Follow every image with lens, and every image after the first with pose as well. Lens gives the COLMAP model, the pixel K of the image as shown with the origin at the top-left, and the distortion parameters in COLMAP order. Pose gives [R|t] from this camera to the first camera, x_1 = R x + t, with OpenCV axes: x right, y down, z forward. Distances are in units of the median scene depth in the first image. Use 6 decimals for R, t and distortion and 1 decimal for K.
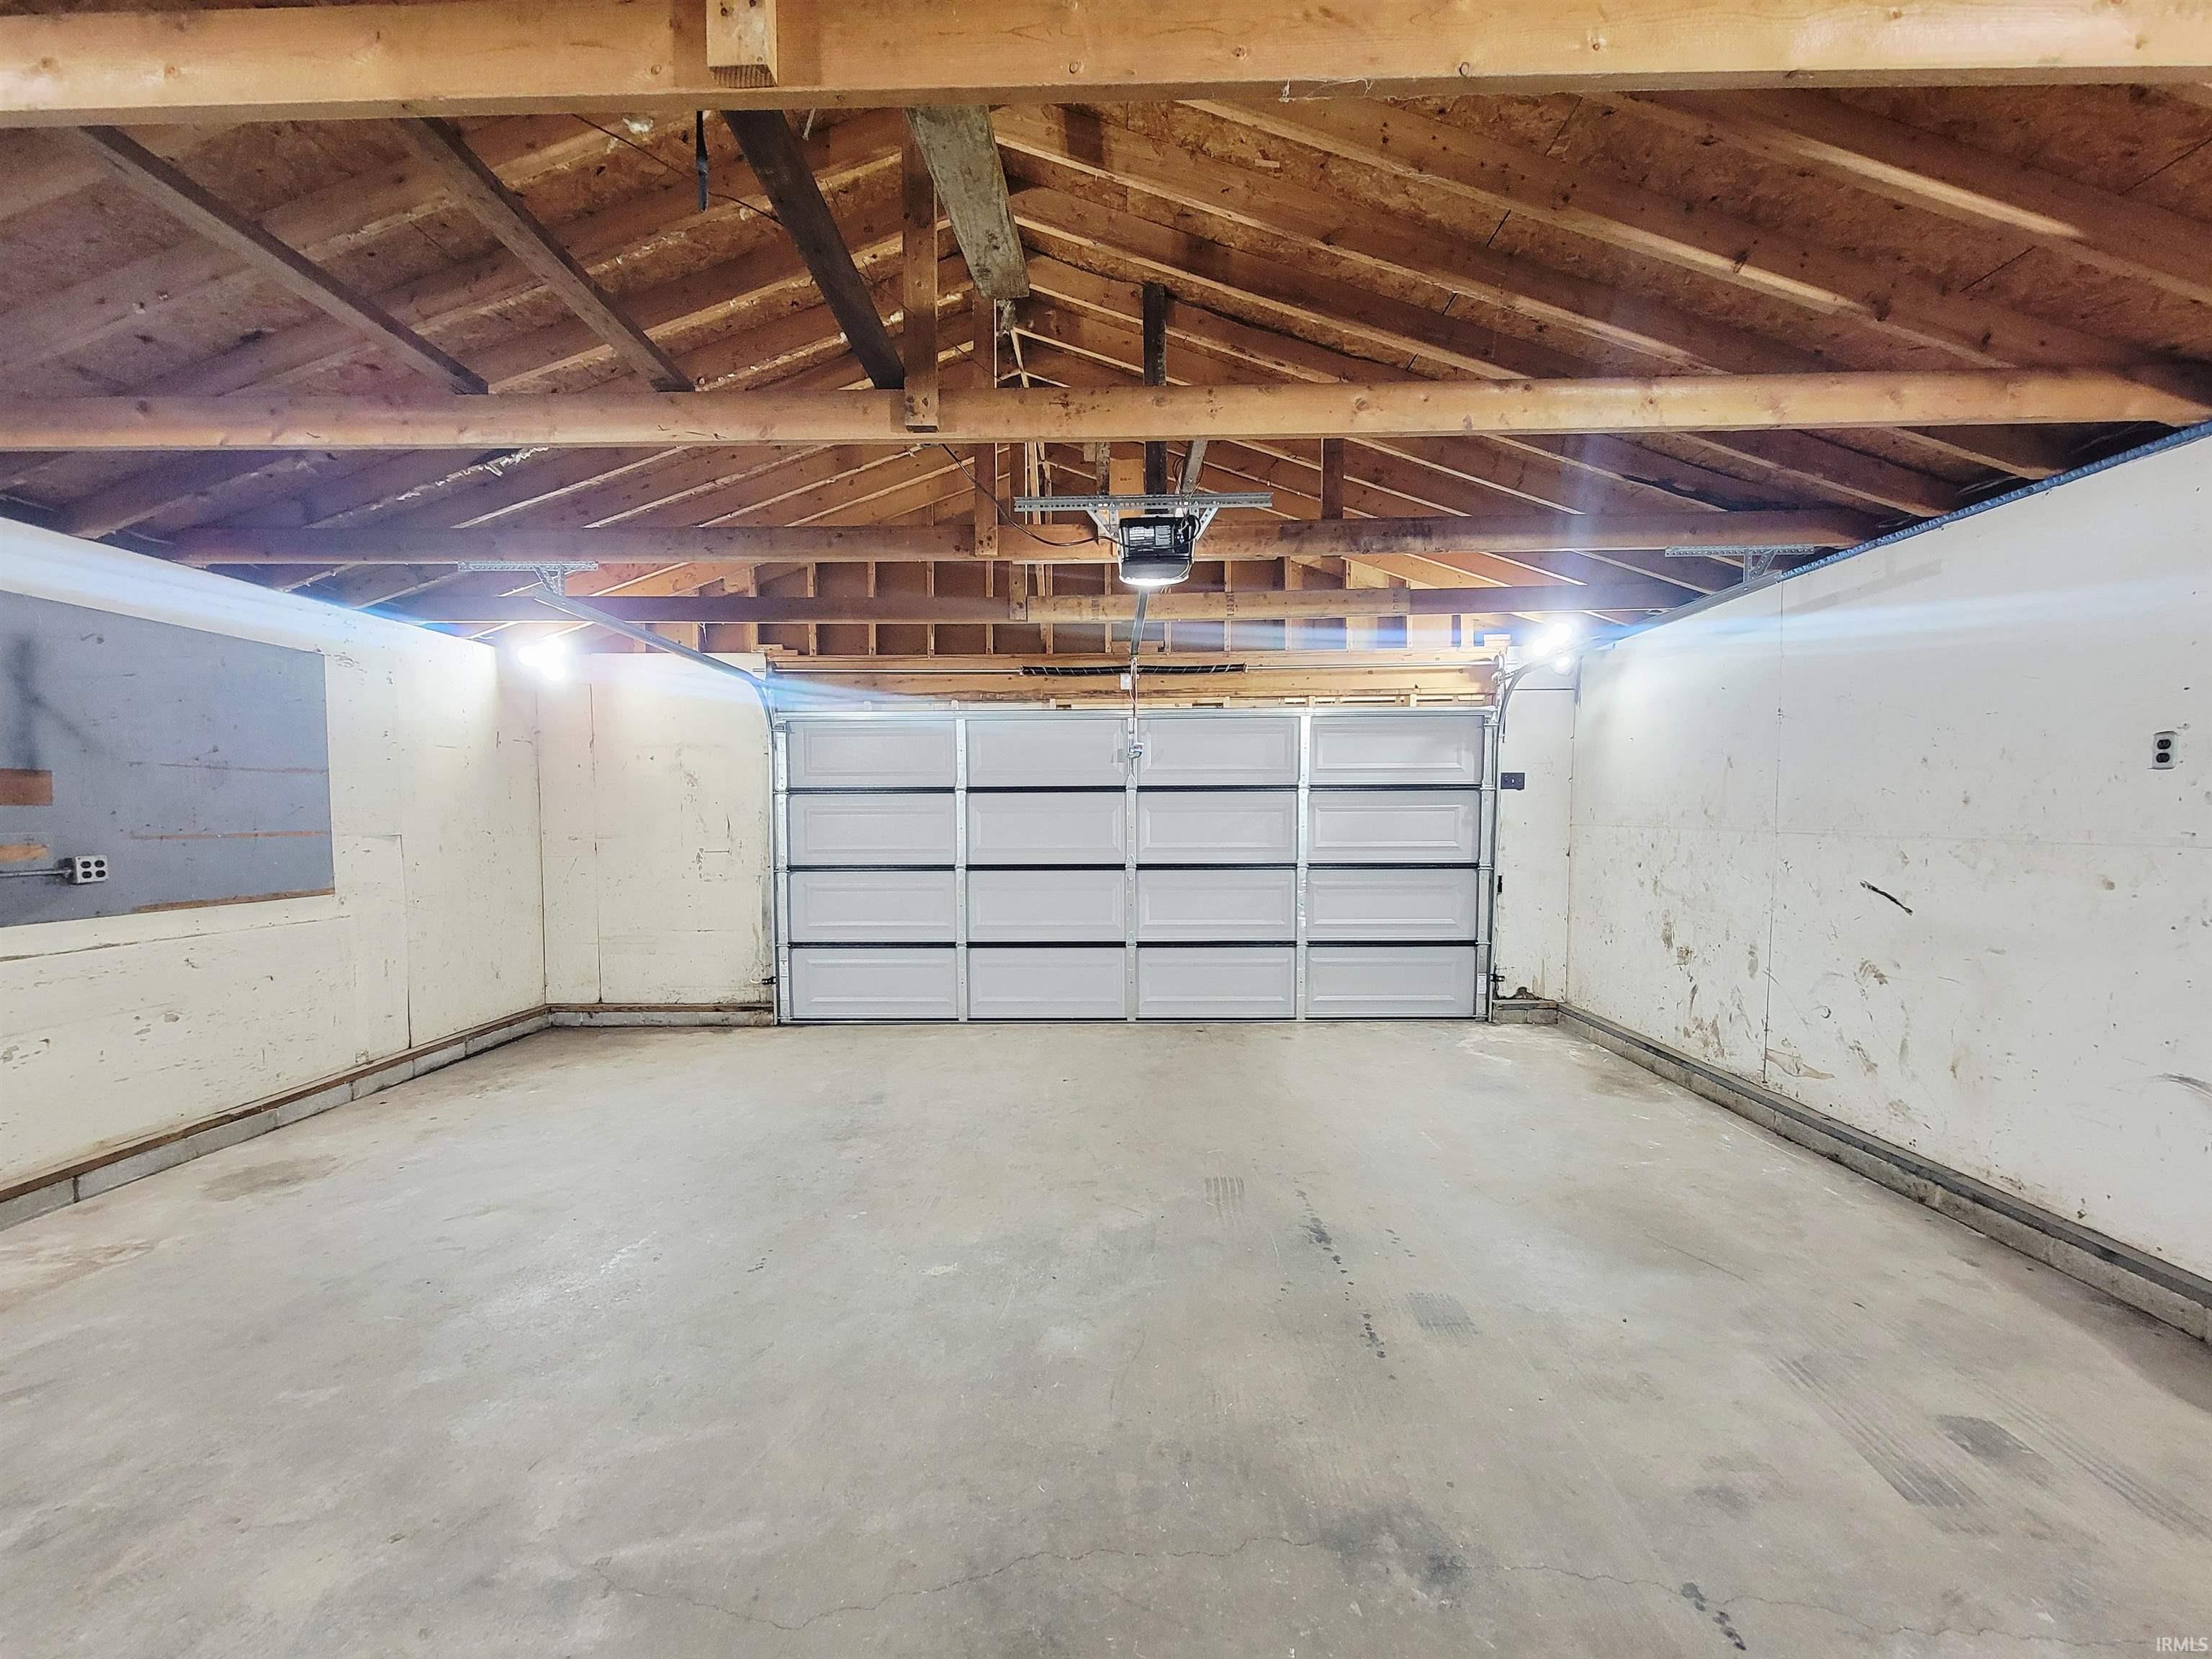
lens RADIAL K [[903.9, 0, 1095.1], [0, 903.9, 860.4], [0, 0, 1]] dist [-0.008101, 0.004590]
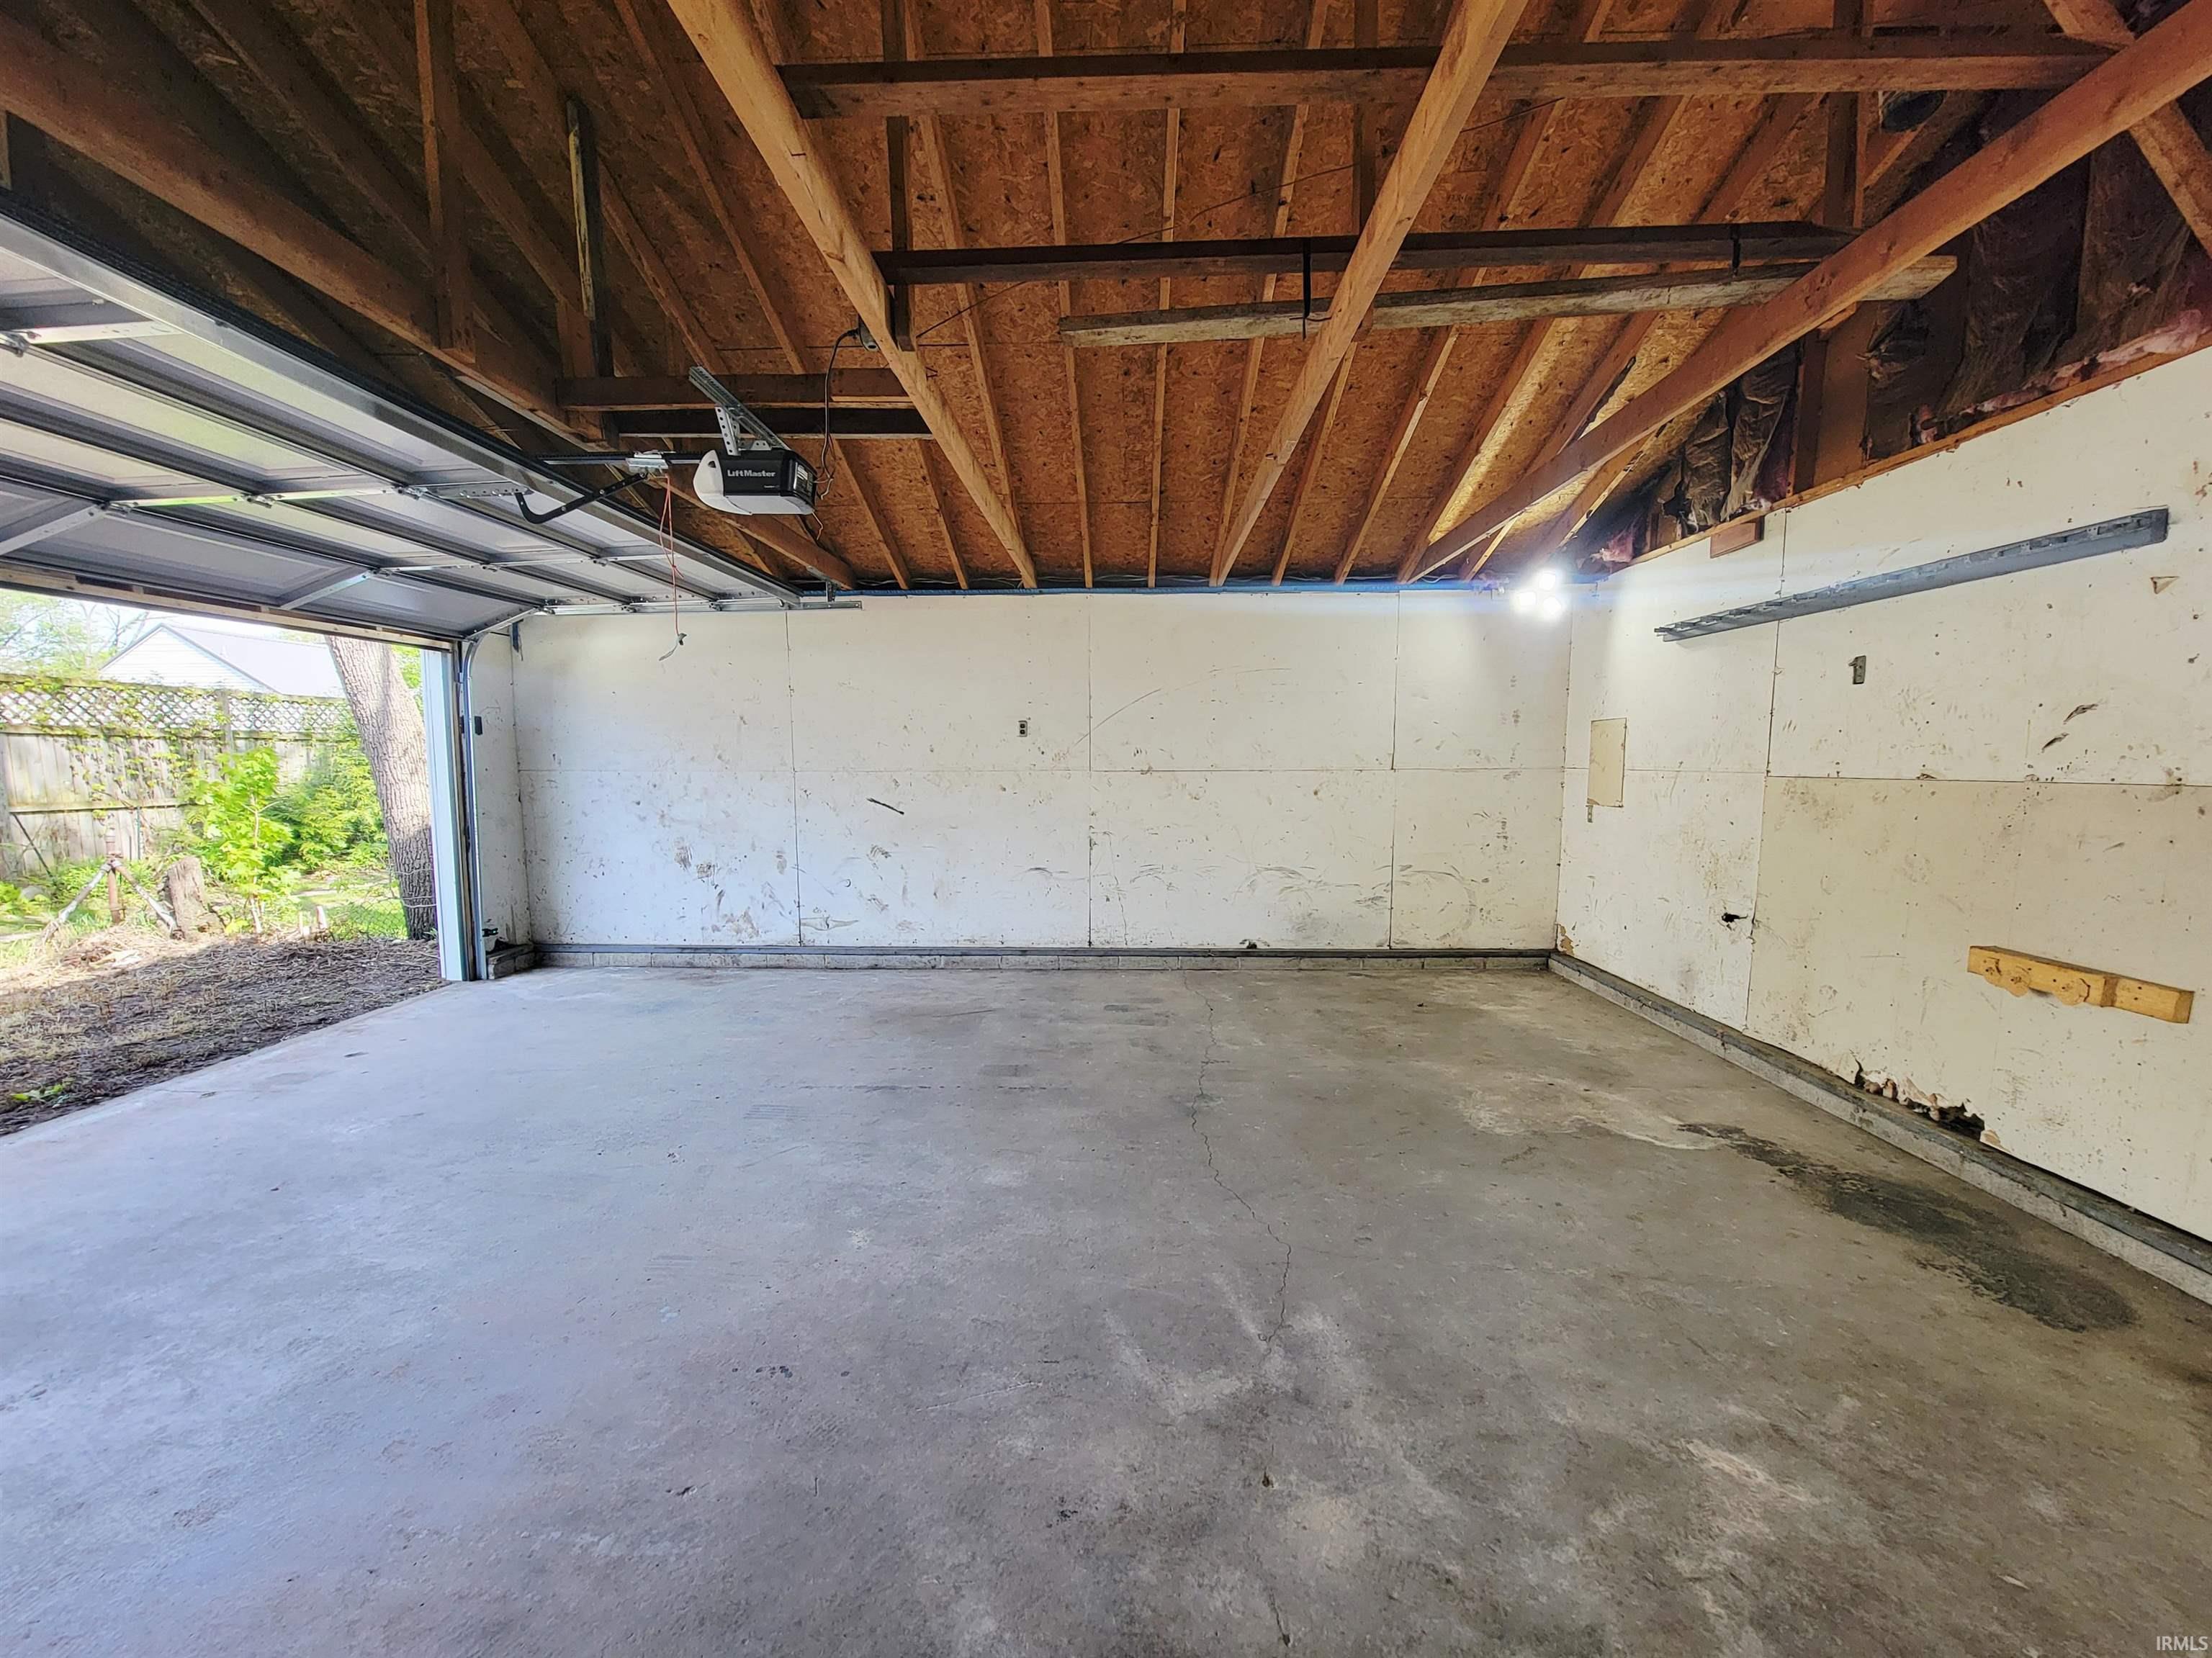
lens RADIAL K [[930.2, 0, 1100.1], [0, 930.2, 857.4], [0, 0, 1]] dist [-0.001921, 0.000169]
pose [[0.004849, -0.102298, 0.994742, -0.840690], [0.058301, 0.993091, 0.101844, -0.017646], [-0.998287, 0.057501, 0.010780, 0.555561]]
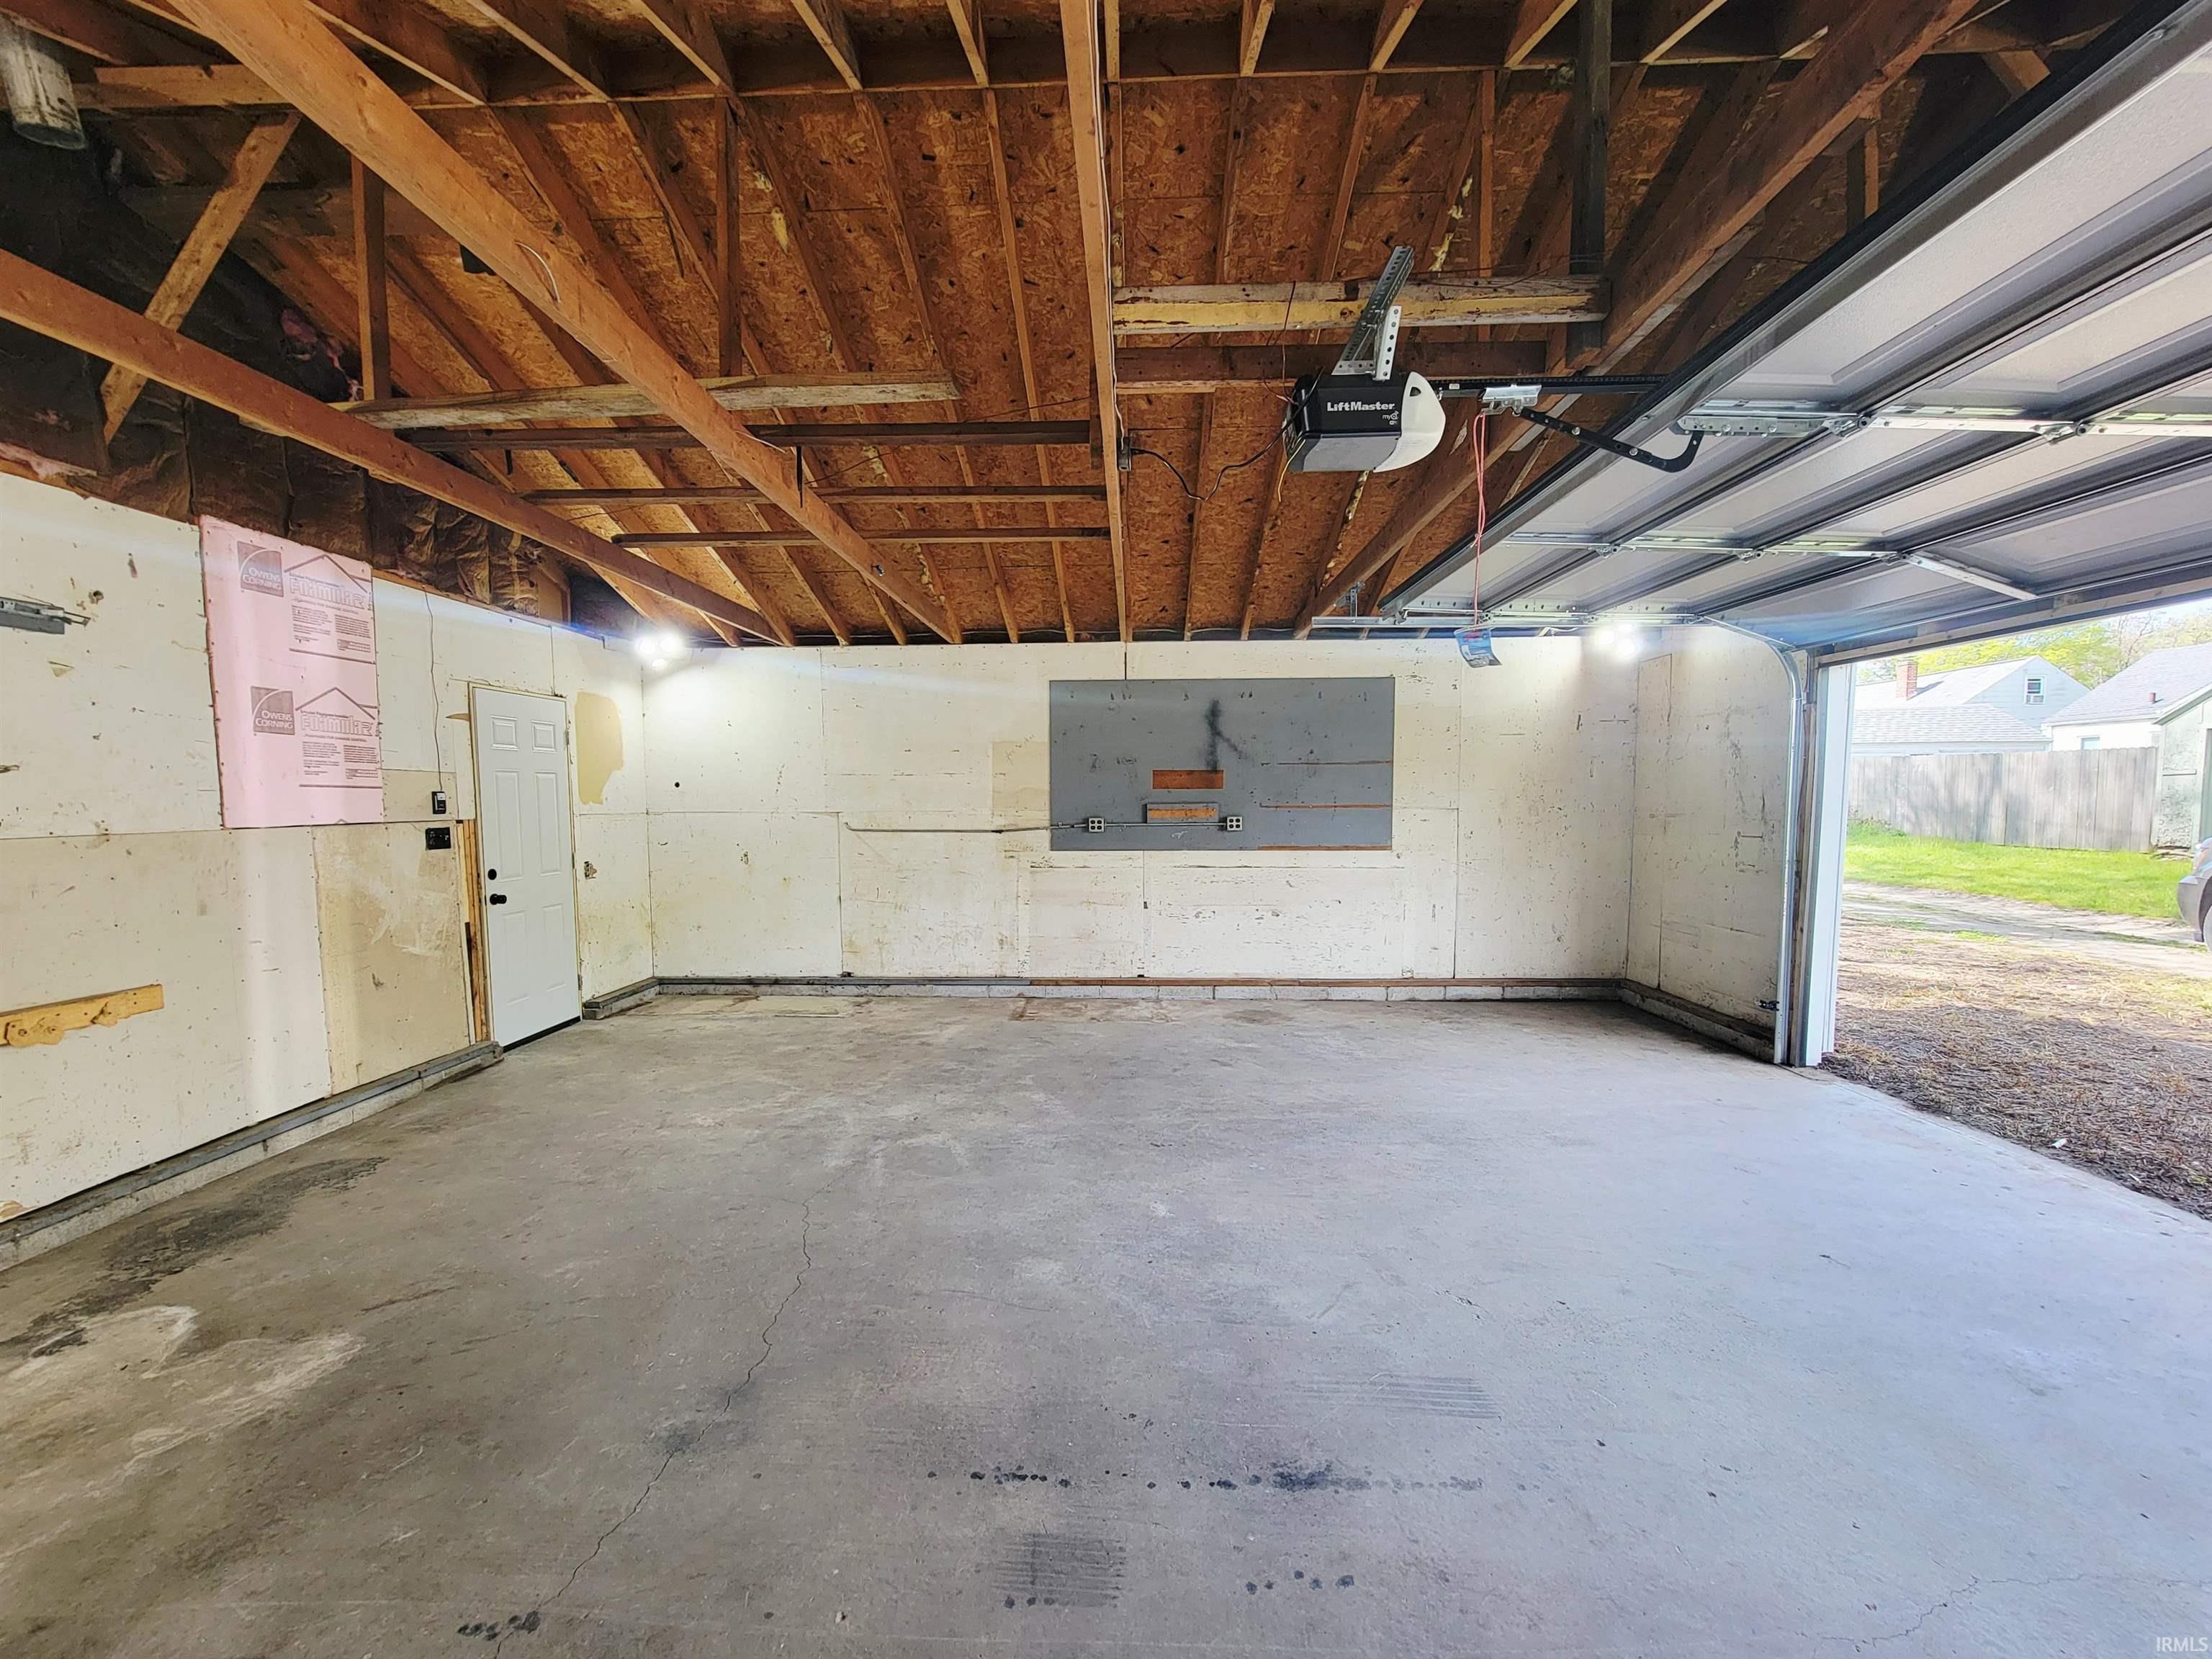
lens RADIAL K [[903.9, 0, 1095.1], [0, 903.9, 860.4], [0, 0, 1]] dist [-0.008101, 0.004590]
pose [[-0.009977, 0.074270, -0.997188, 0.692728], [-0.047110, 0.996096, 0.074660, -0.037168], [0.998840, 0.047723, -0.006439, 0.702179]]
